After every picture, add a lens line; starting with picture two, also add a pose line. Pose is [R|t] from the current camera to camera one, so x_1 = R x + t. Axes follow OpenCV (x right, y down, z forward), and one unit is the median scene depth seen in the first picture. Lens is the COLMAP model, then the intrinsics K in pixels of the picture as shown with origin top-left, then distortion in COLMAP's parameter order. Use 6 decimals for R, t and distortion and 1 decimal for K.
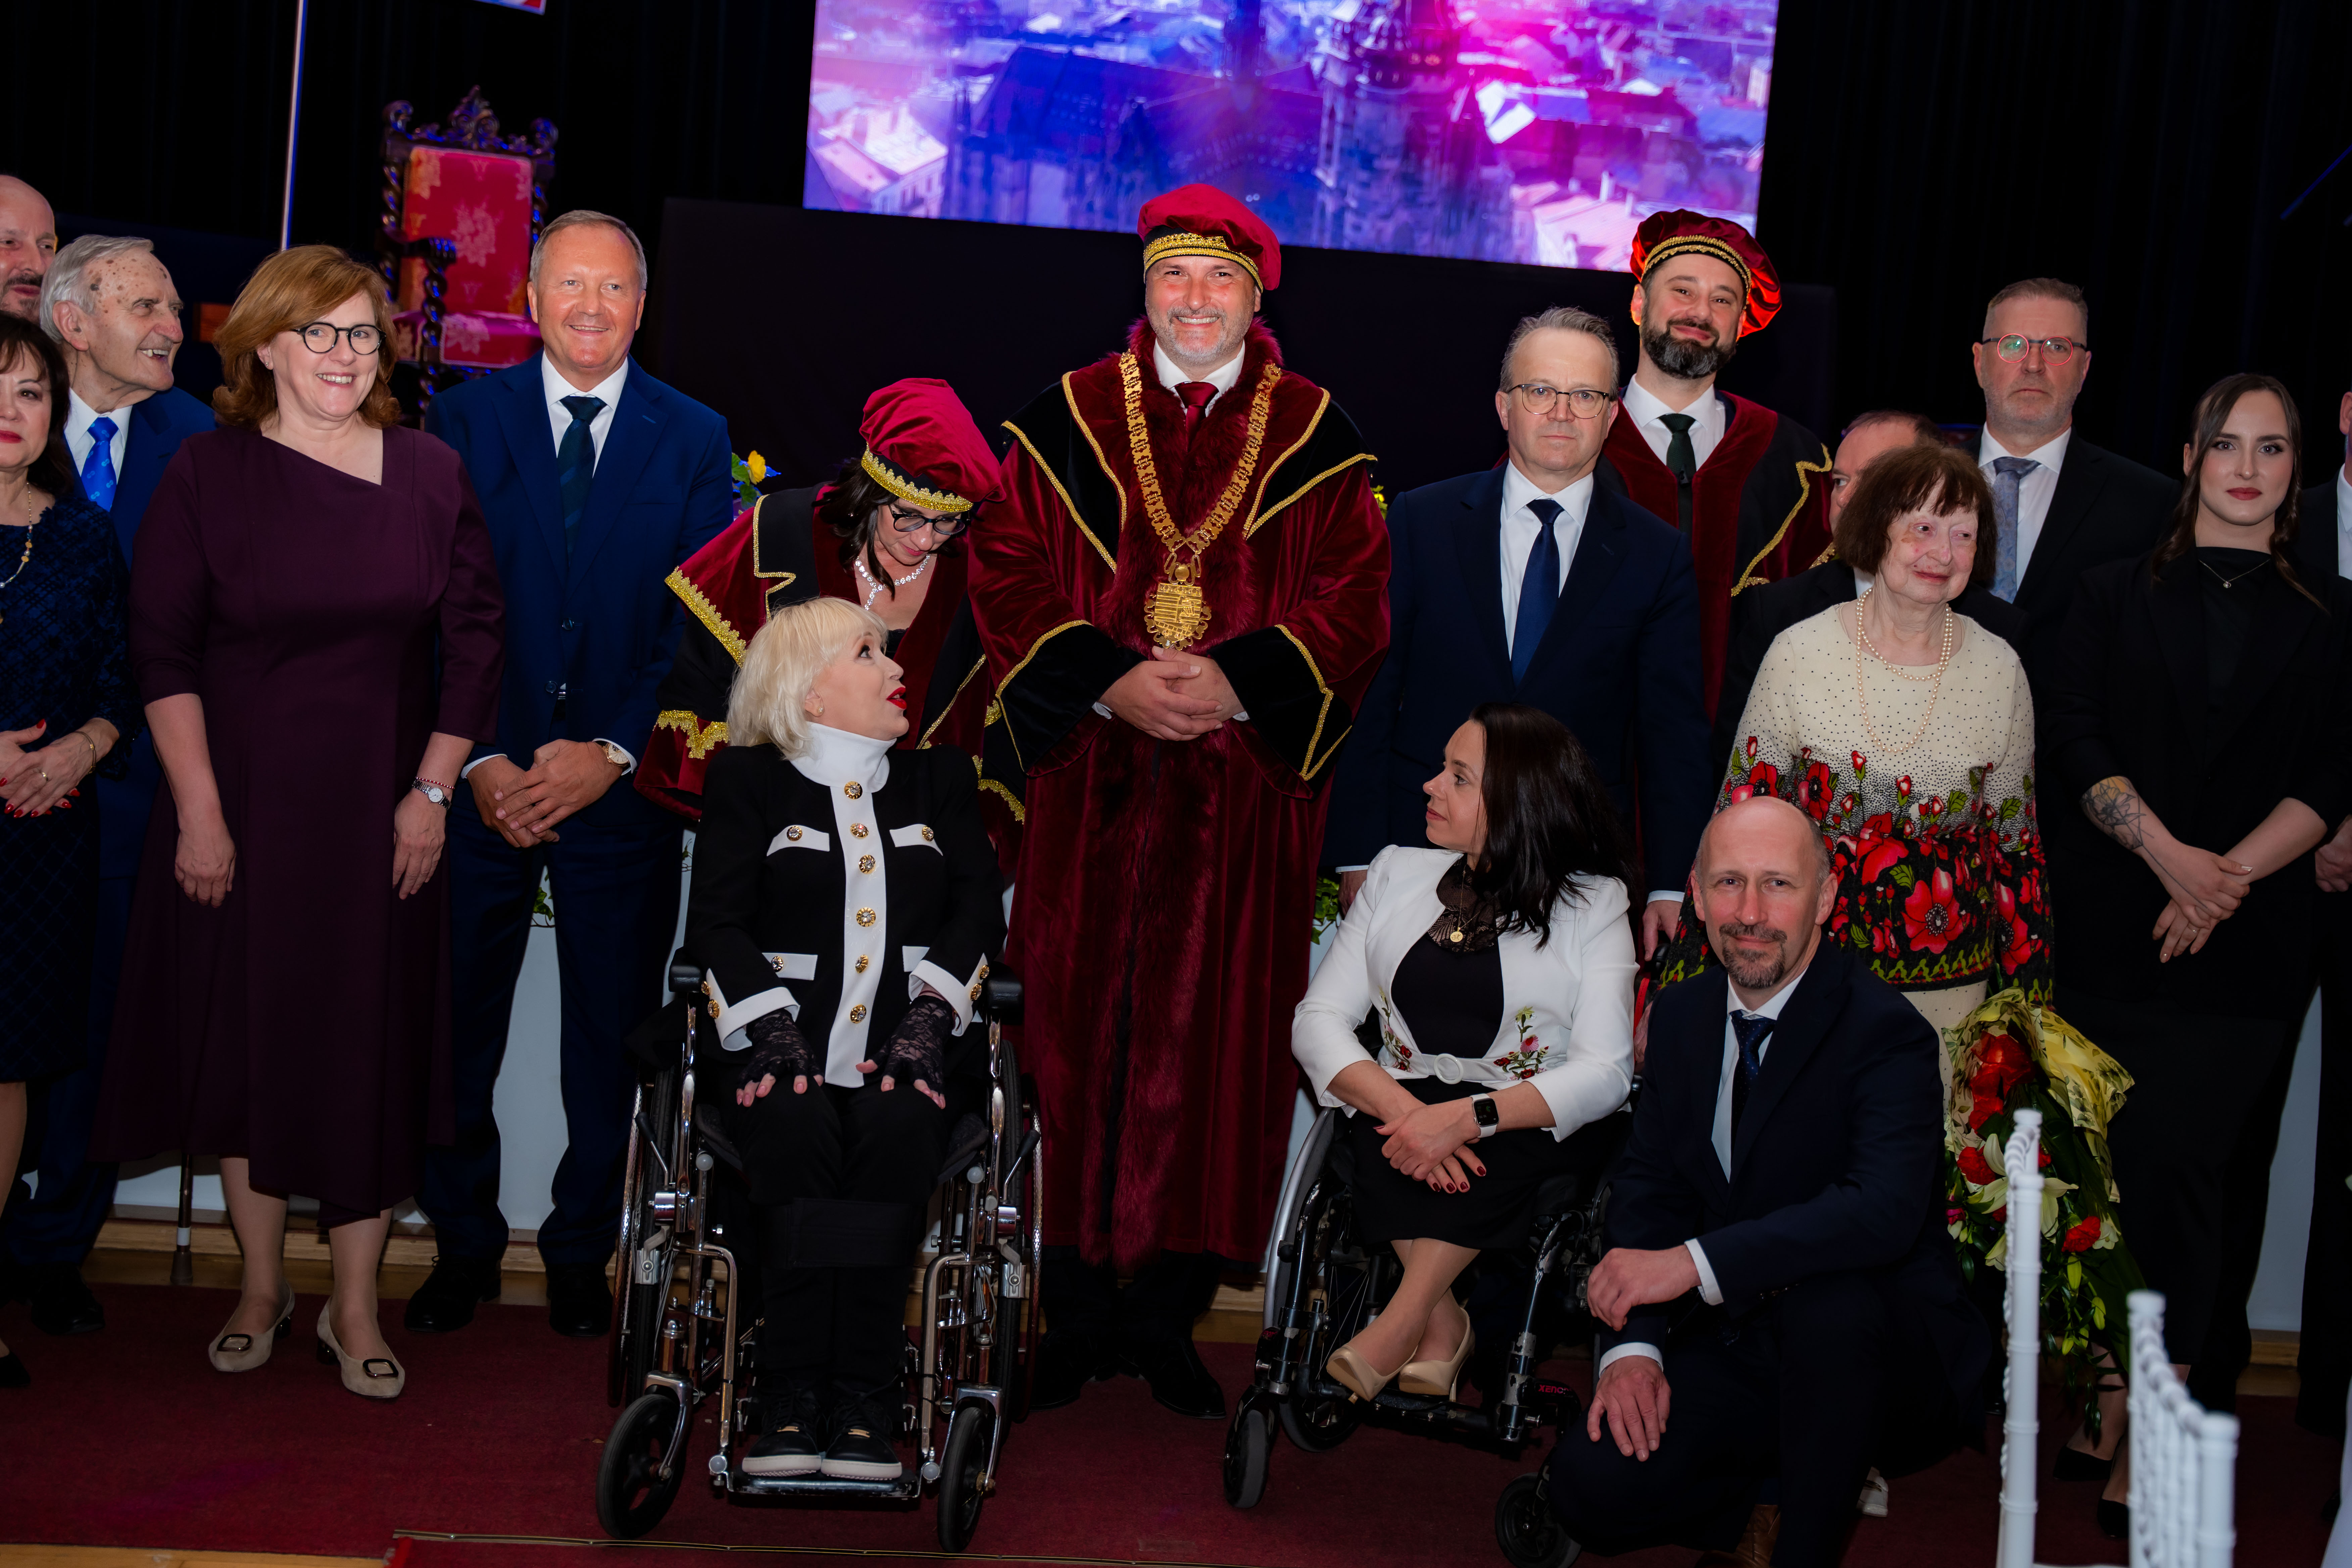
lens RADIAL K [[3215.1, 0, 1176.0], [0, 3215.1, 784.0], [0, 0, 1]] dist [0.006692, 0.077716]
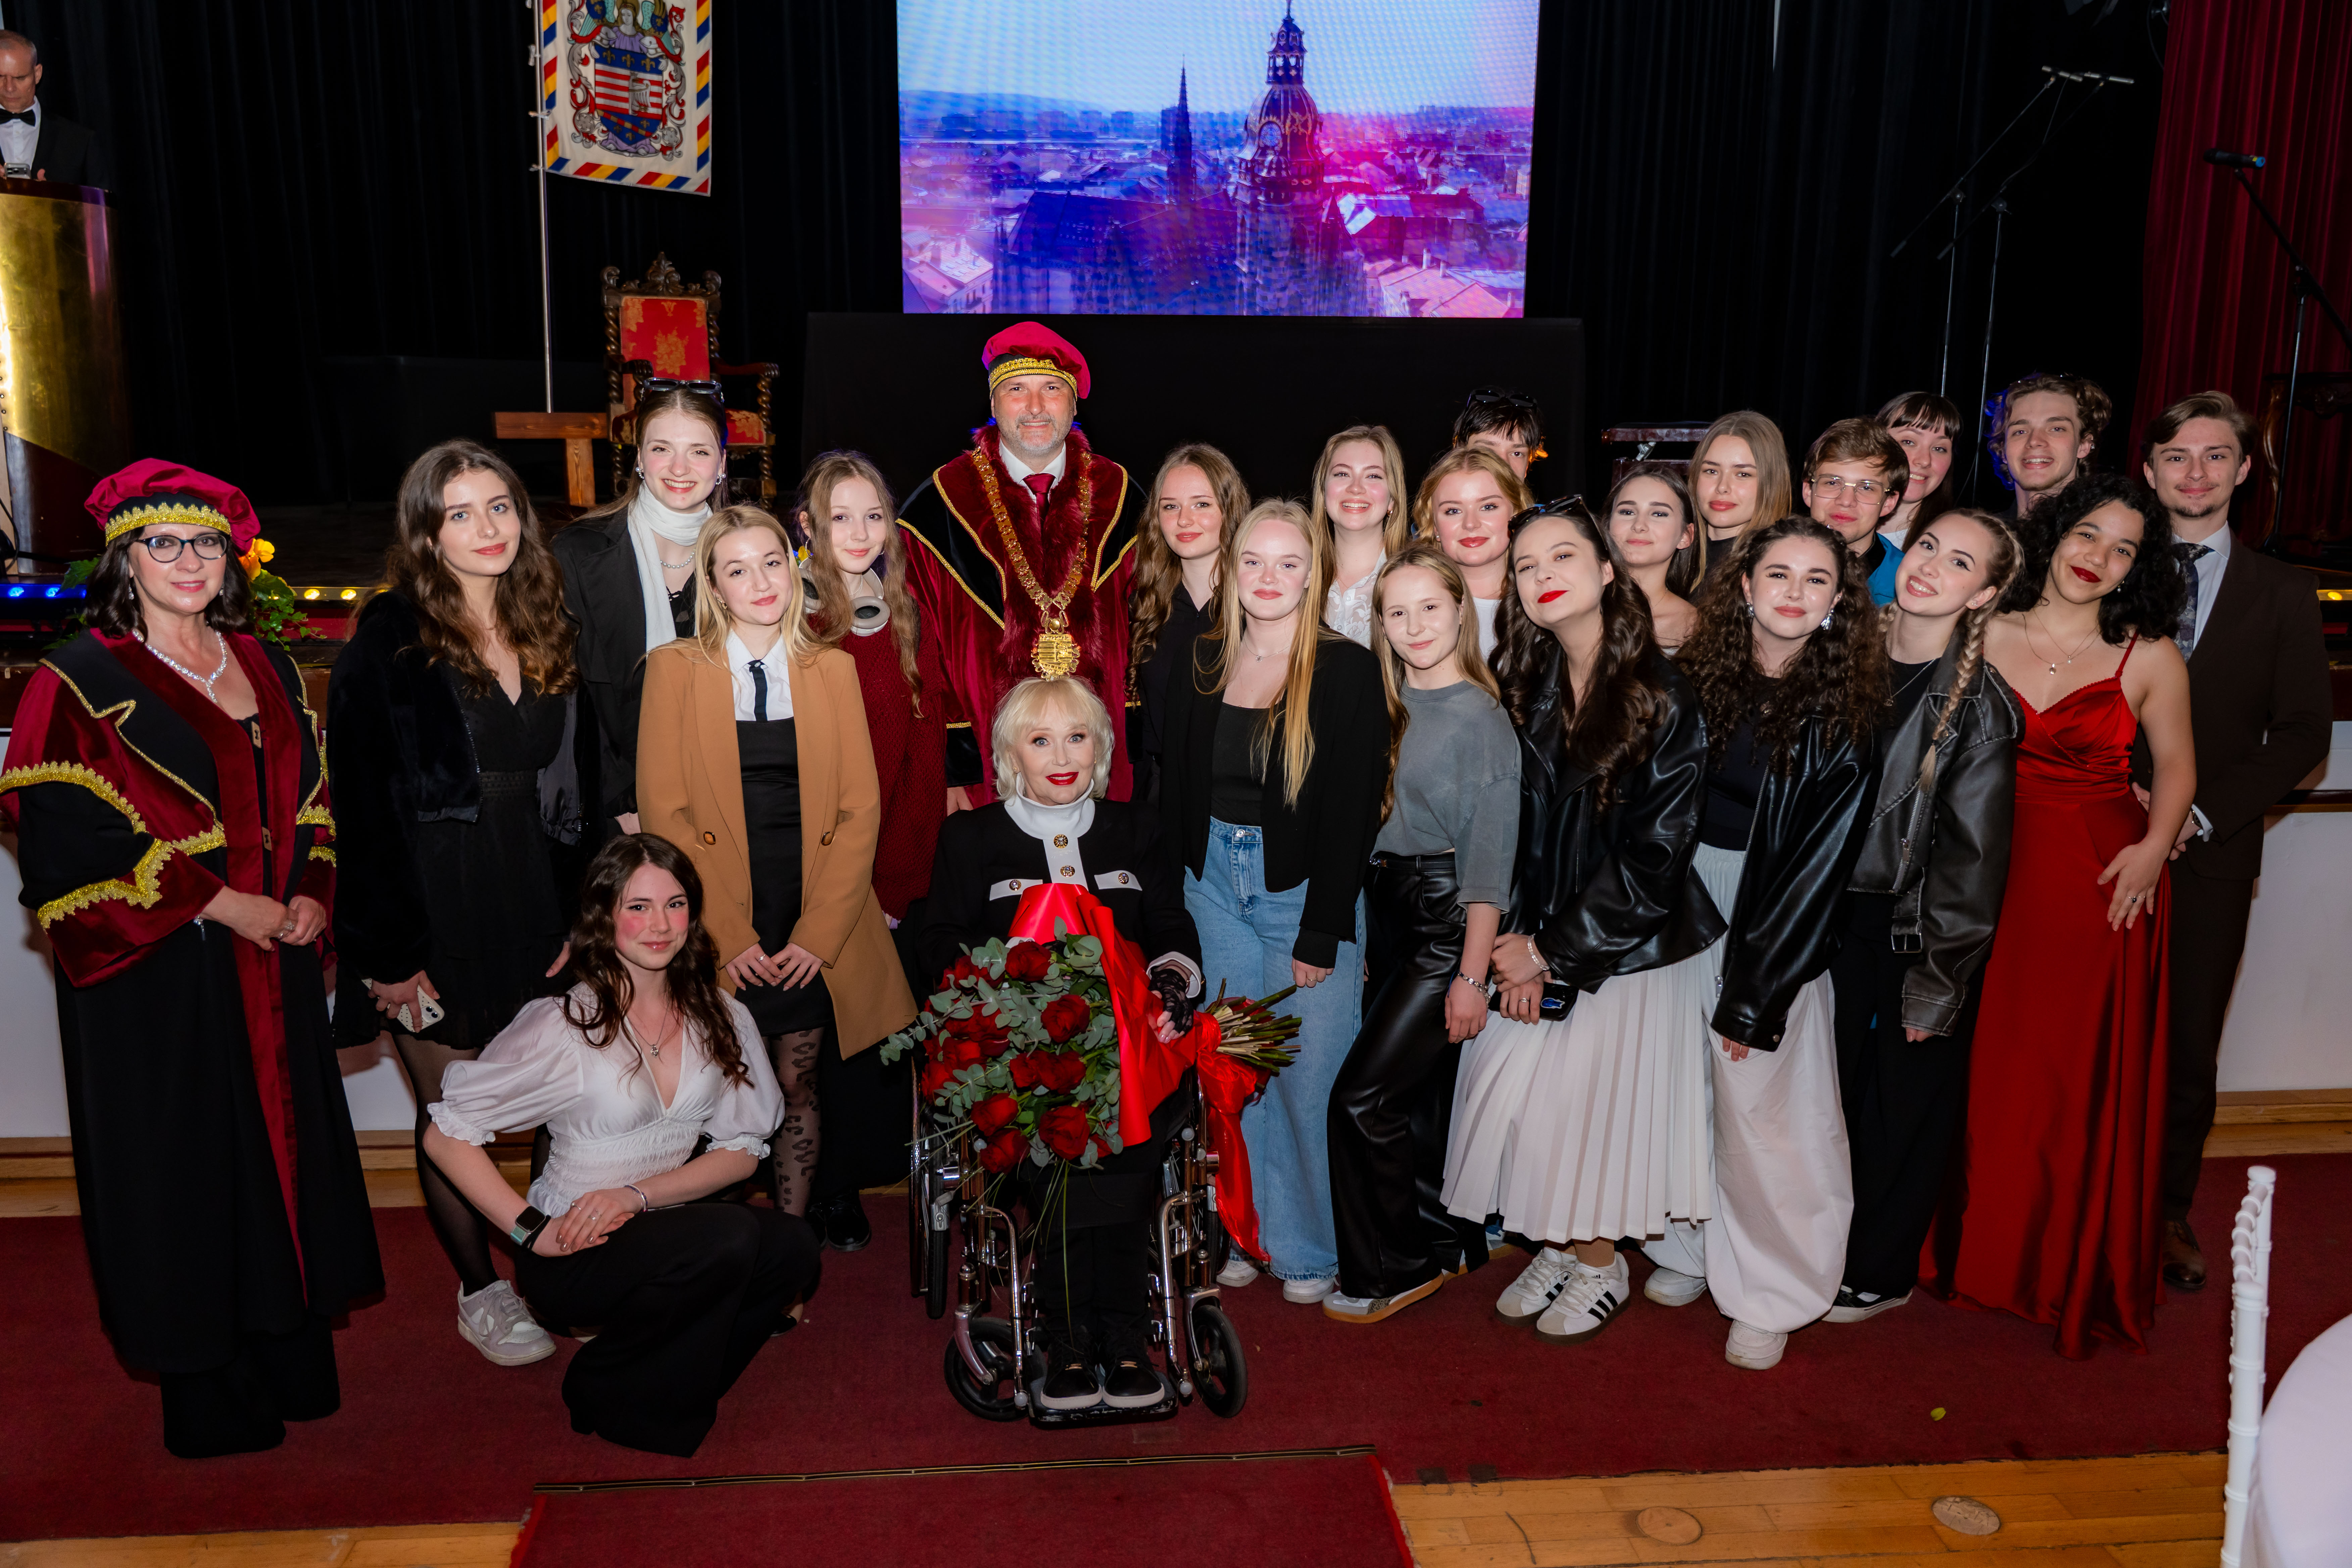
lens RADIAL K [[1820.5, 0, 1176.0], [0, 1820.5, 784.0], [0, 0, 1]] dist [0.010473, -0.006229]
pose [[0.997542, -0.068221, -0.015970, 0.012895], [0.069479, 0.992584, 0.099750, -0.033857], [0.009046, -0.100614, 0.994884, 0.118351]]
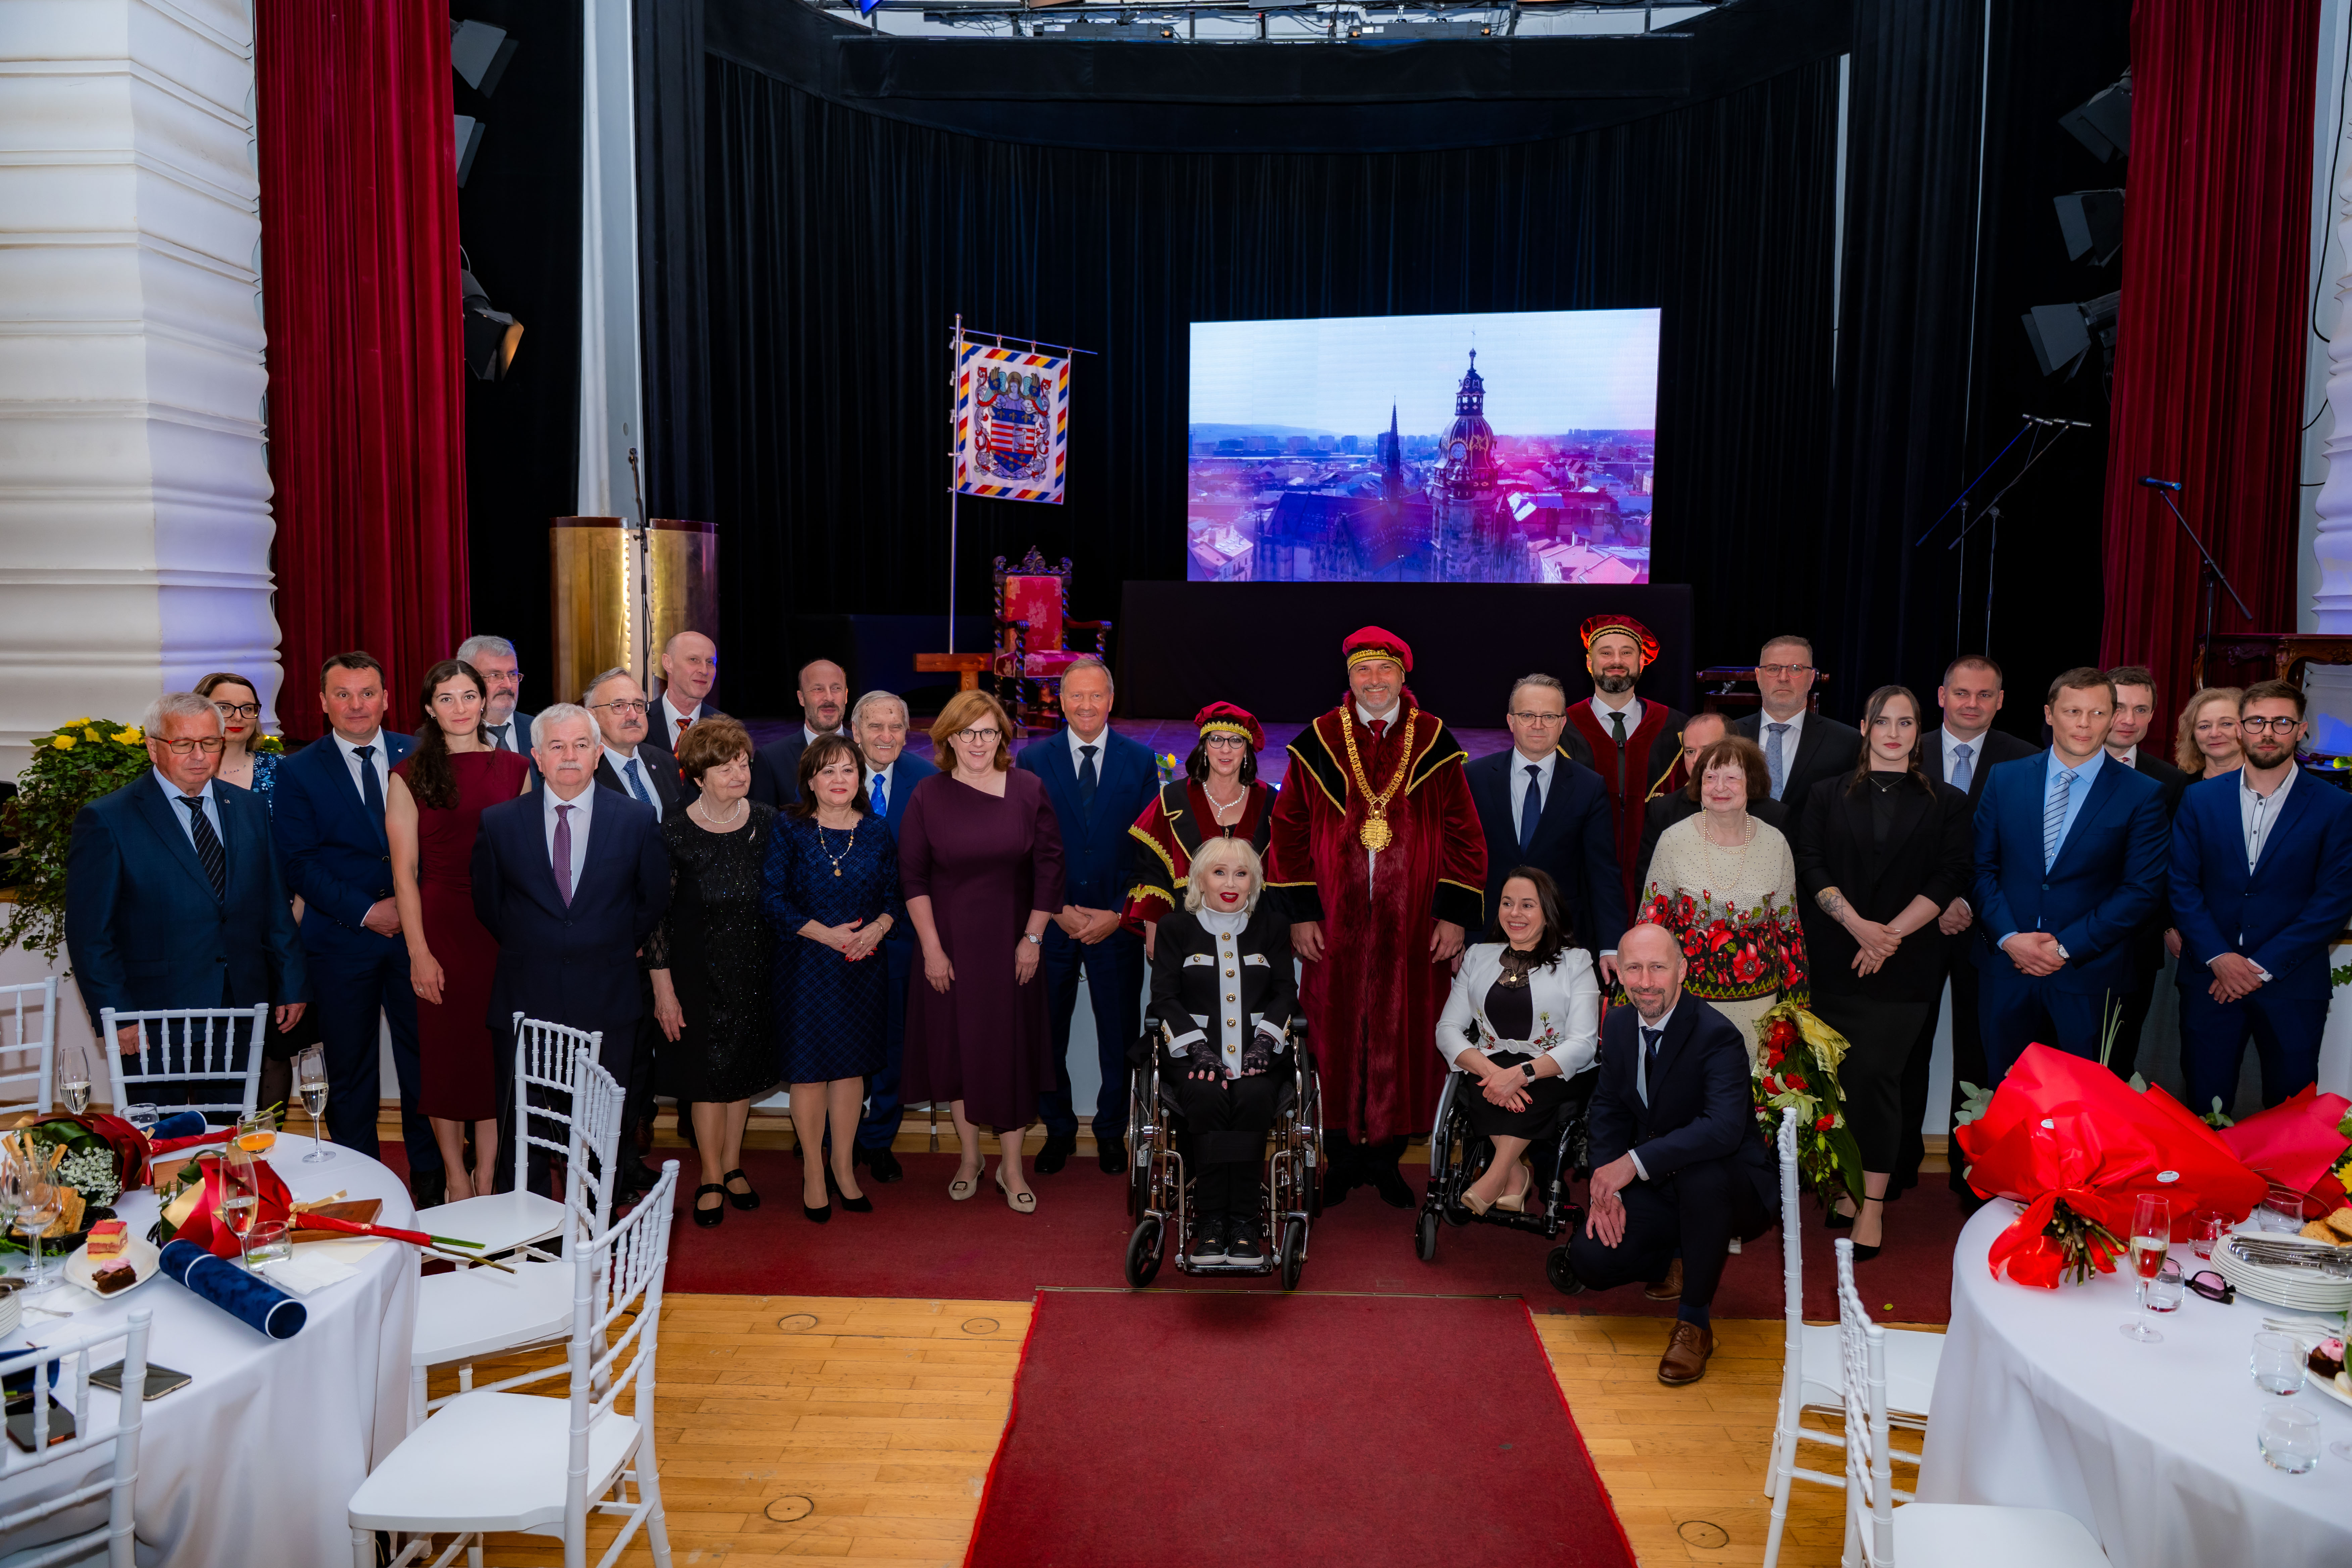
lens RADIAL K [[1549.1, 0, 1176.0], [0, 1549.1, 784.0], [0, 0, 1]] dist [-0.005427, -0.002347]
pose [[0.989466, -0.057329, -0.132930, 0.004652], [0.056690, 0.998355, -0.008588, -0.035694], [0.133203, 0.000961, 0.991088, -0.013193]]
